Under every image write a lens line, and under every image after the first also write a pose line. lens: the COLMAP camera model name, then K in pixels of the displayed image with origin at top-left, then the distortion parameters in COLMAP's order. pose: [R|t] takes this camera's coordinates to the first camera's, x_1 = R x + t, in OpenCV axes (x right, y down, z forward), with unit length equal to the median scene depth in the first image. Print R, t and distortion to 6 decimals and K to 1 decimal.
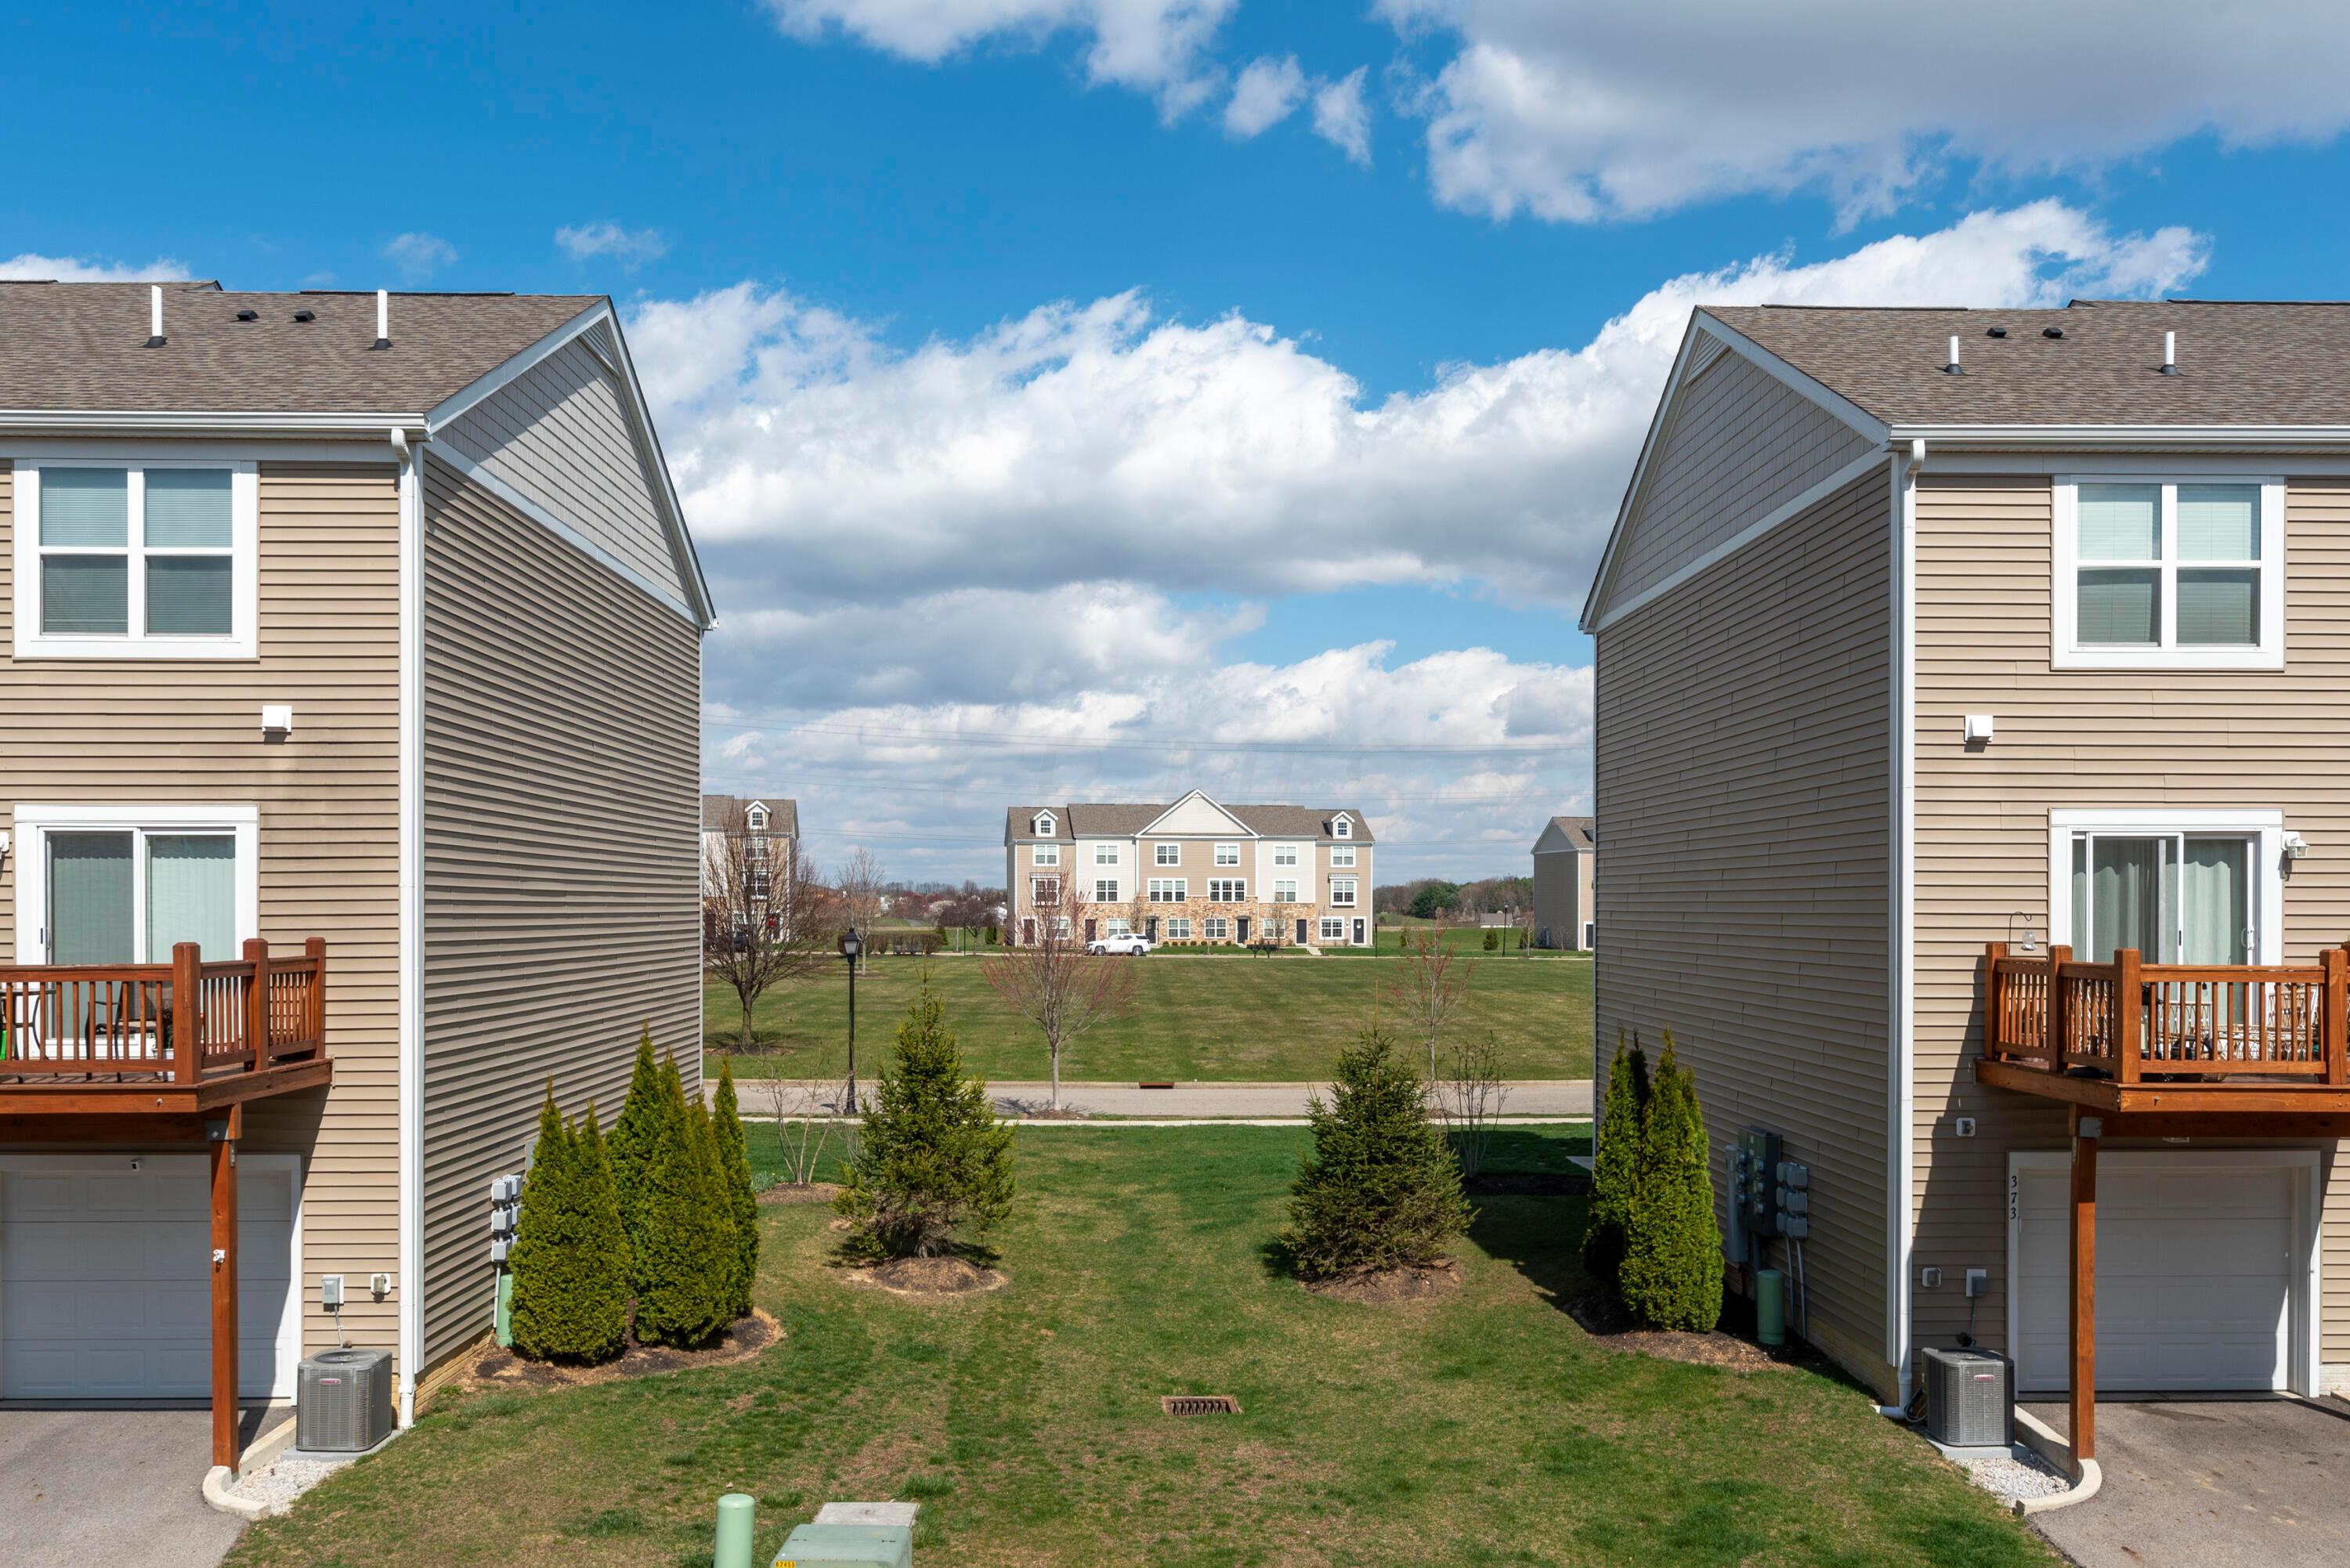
lens RADIAL K [[1879.4, 0, 1178.3], [0, 1879.4, 921.4], [0, 0, 1]] dist [-0.000654, -0.001863]
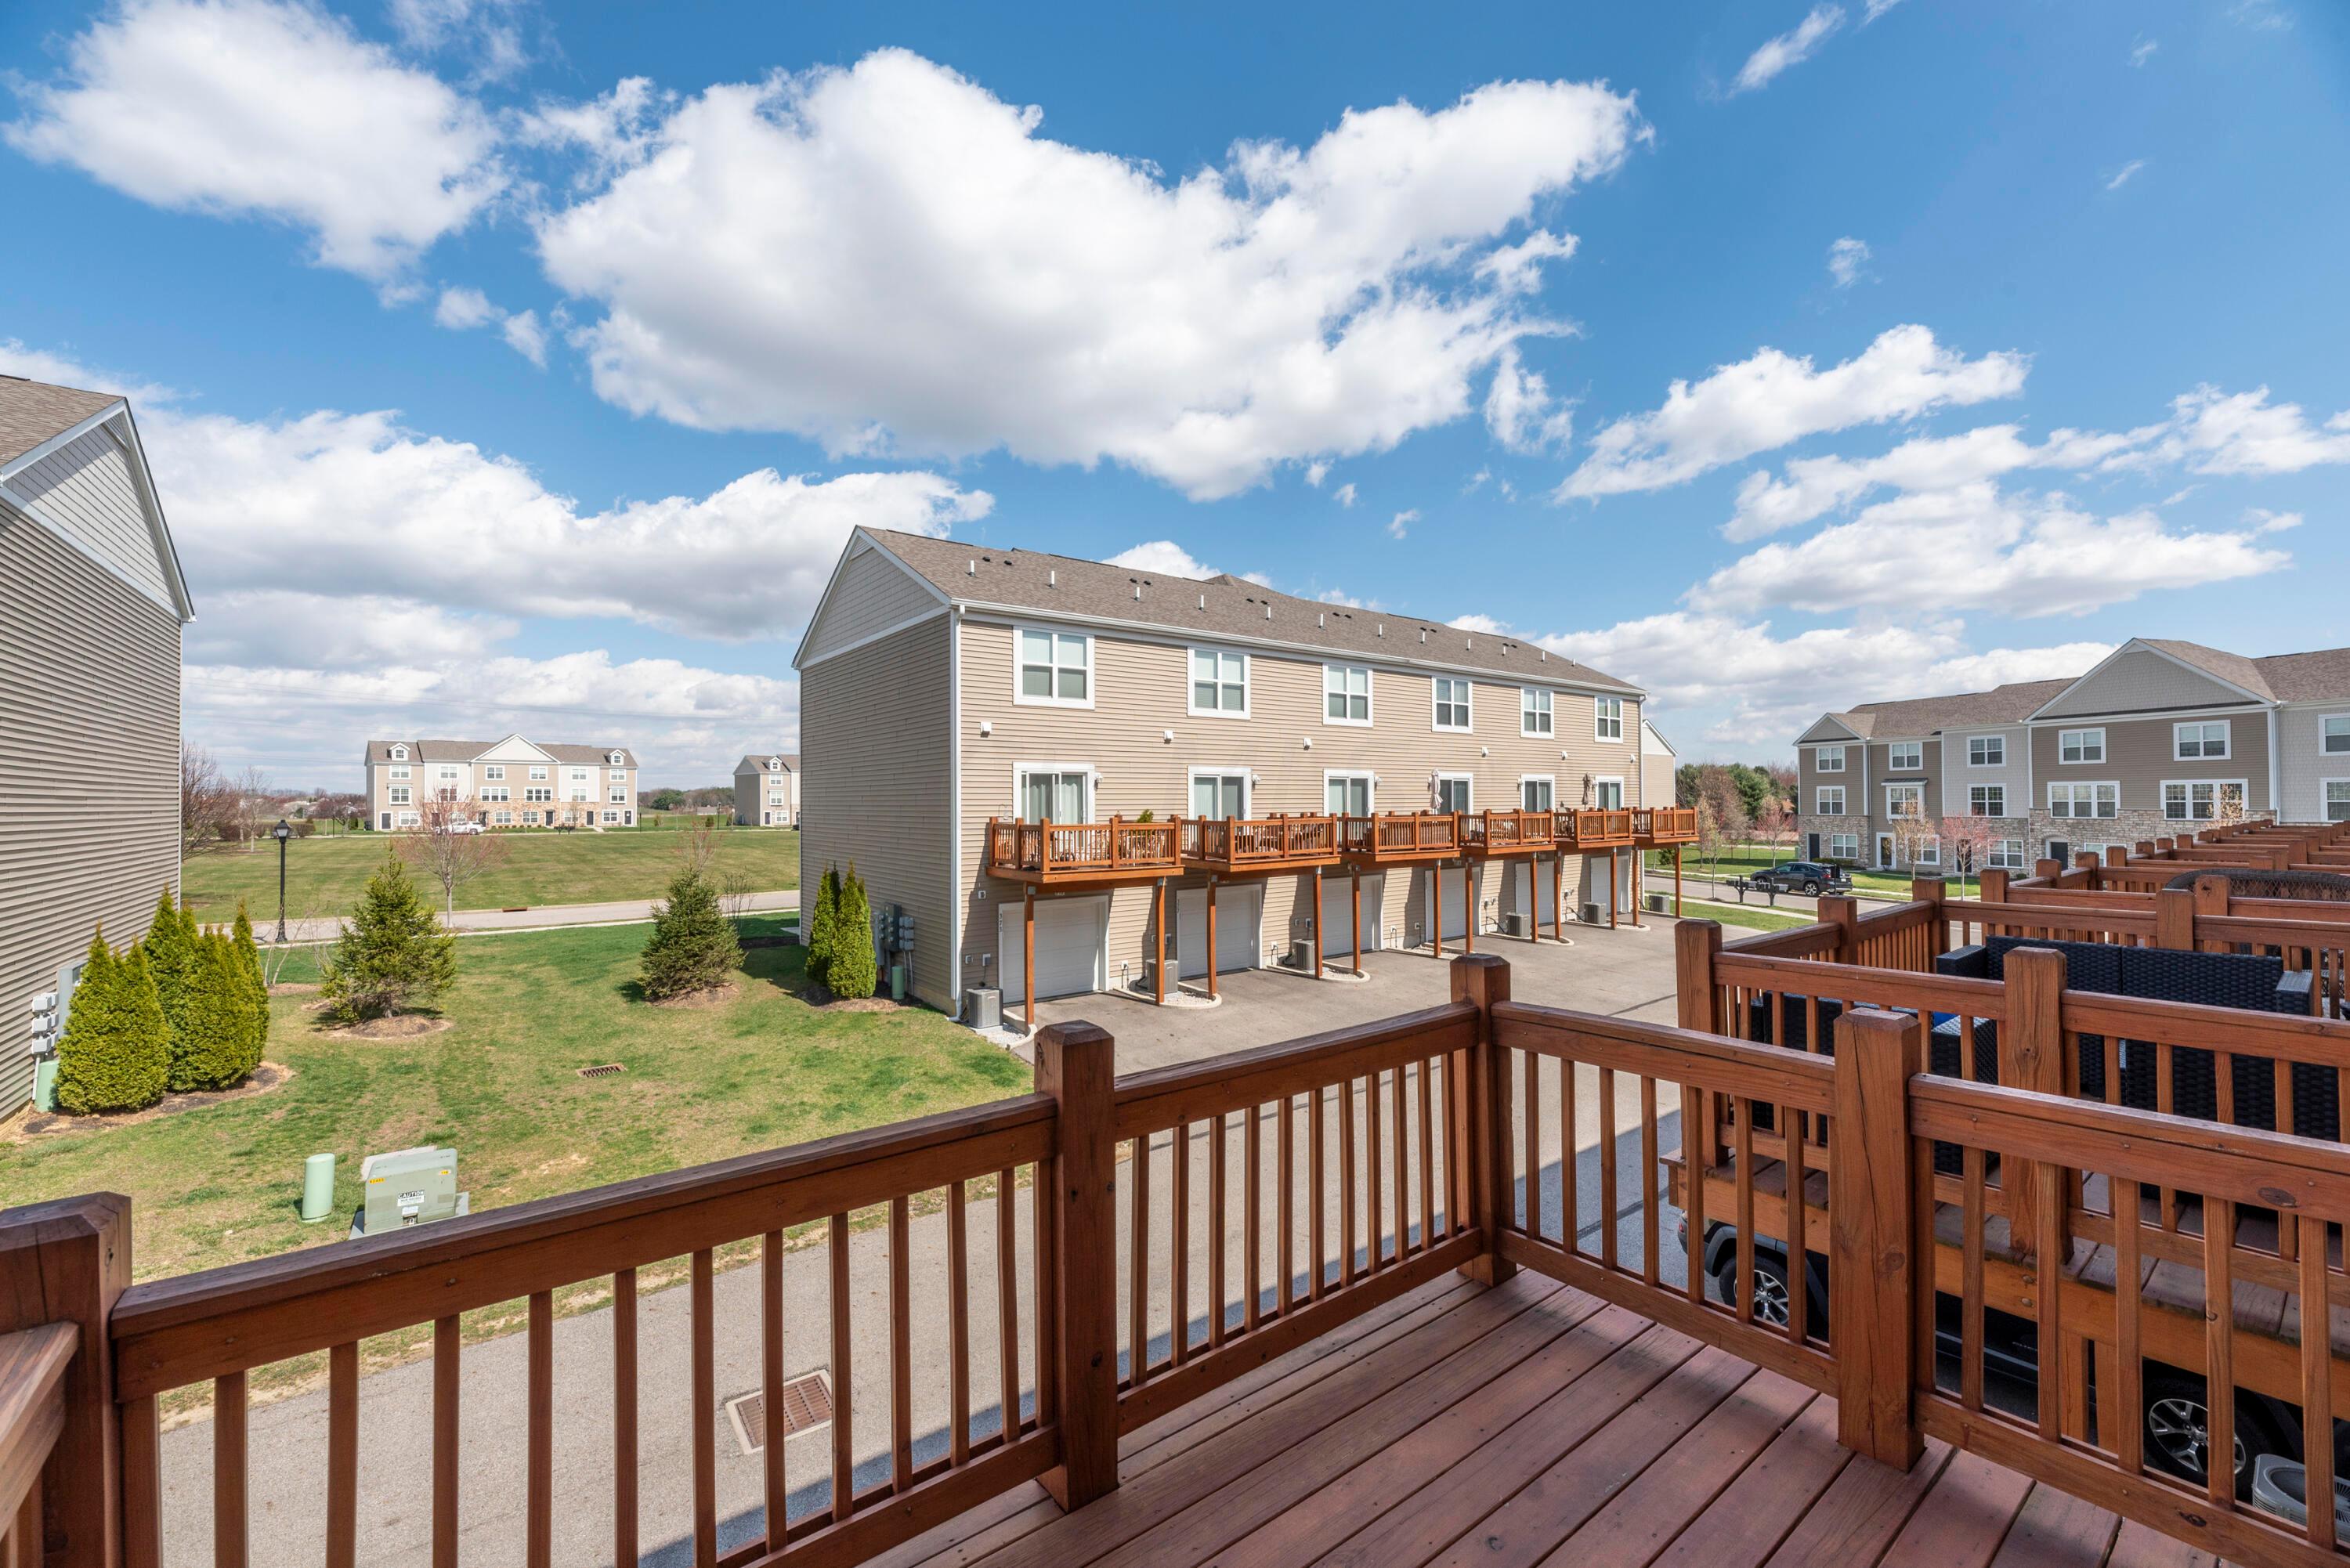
lens RADIAL K [[958.5, 0, 1175.0], [0, 958.5, 784.0], [0, 0, 1]] dist [-0.000165, 0.000017]
pose [[0.805925, 0.005676, 0.591990, -0.092493], [0.010293, 0.999669, -0.023598, 0.000437], [-0.591928, 0.025112, 0.805599, -0.112782]]
